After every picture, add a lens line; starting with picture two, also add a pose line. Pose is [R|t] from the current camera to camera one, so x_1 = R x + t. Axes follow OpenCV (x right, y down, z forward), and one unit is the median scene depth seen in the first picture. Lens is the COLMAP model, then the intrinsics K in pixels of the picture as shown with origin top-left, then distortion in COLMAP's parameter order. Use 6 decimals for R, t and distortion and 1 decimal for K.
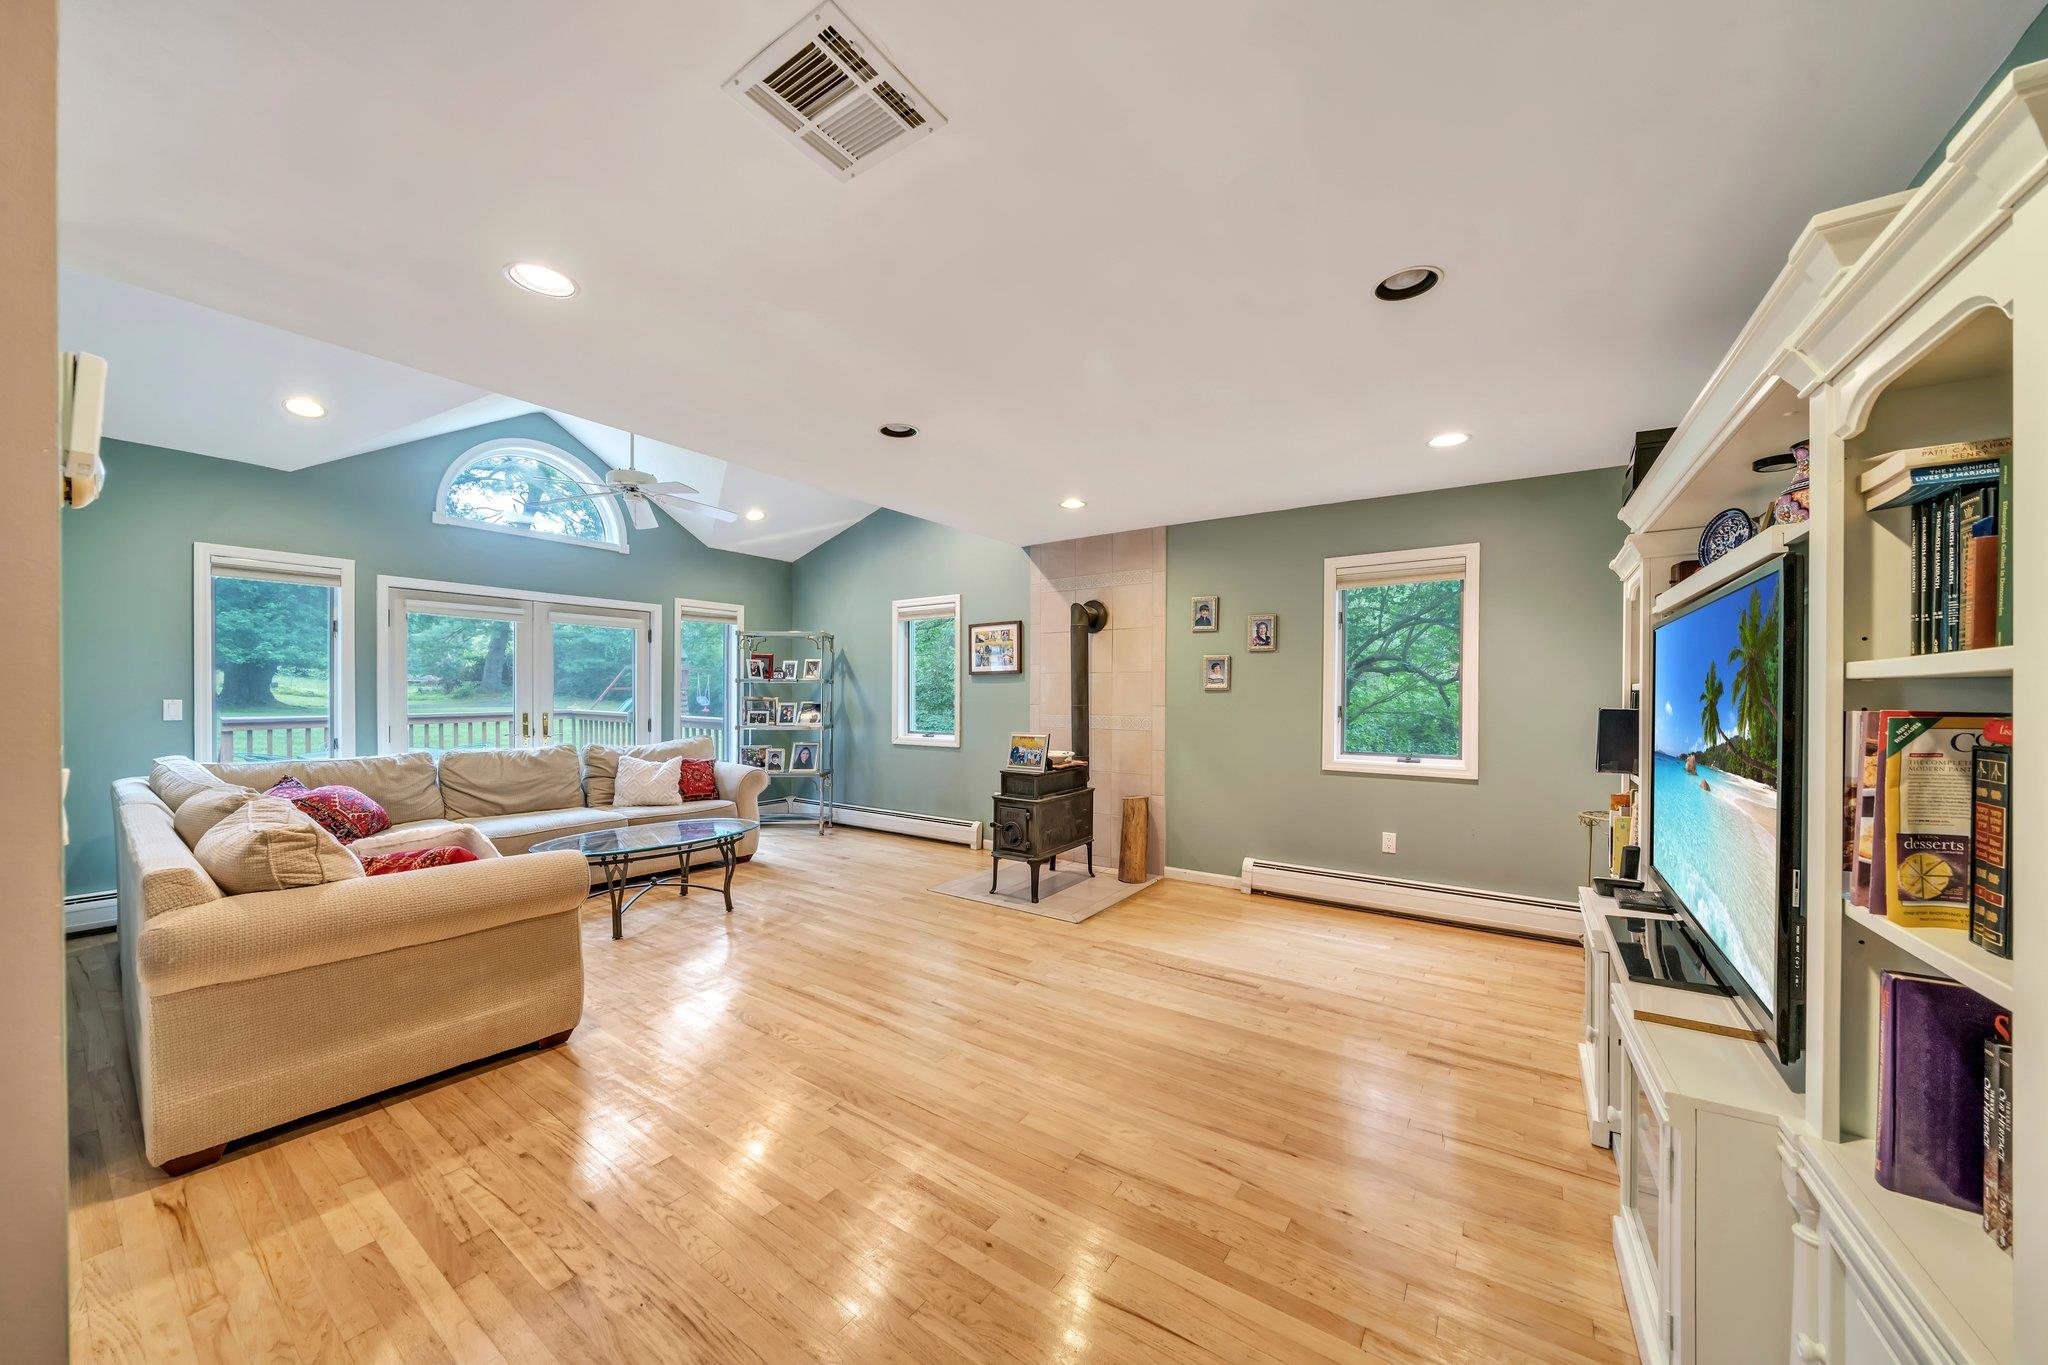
lens RADIAL K [[719.5, 0, 1024.0], [0, 719.5, 682.5], [0, 0, 1]] dist [-0.001056, -0.000145]
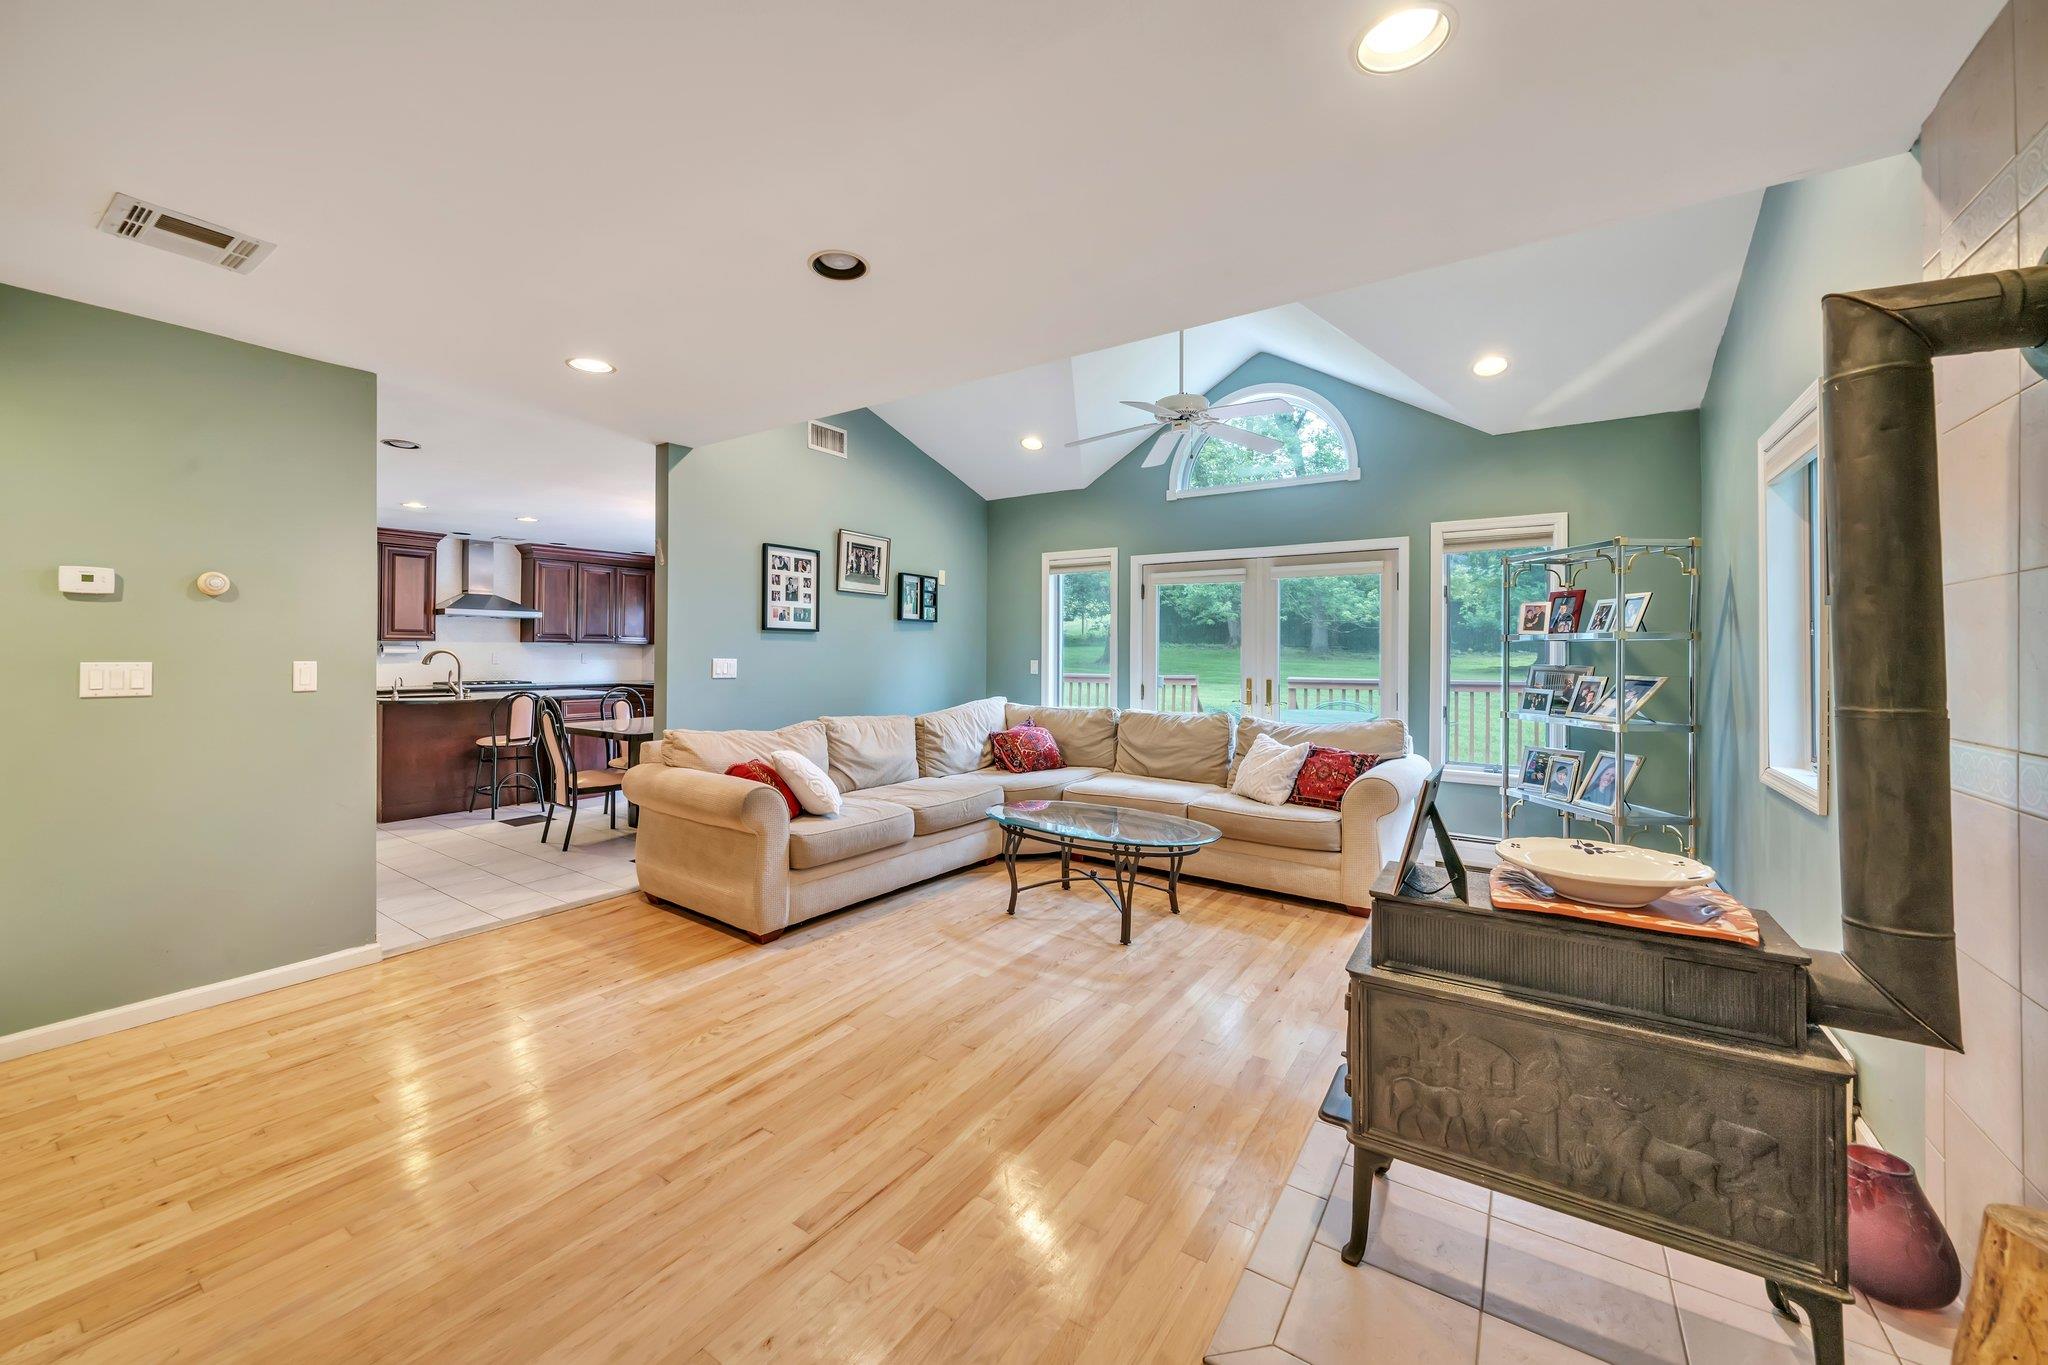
lens RADIAL K [[767.4, 0, 979.5], [0, 767.4, 647.5], [0, 0, 1]] dist [-0.002360, -0.000270]
pose [[-0.007381, -0.010740, -0.999915, 0.423896], [0.009172, 0.999900, -0.010808, 0.013070], [0.999931, -0.009251, -0.007282, 0.898934]]
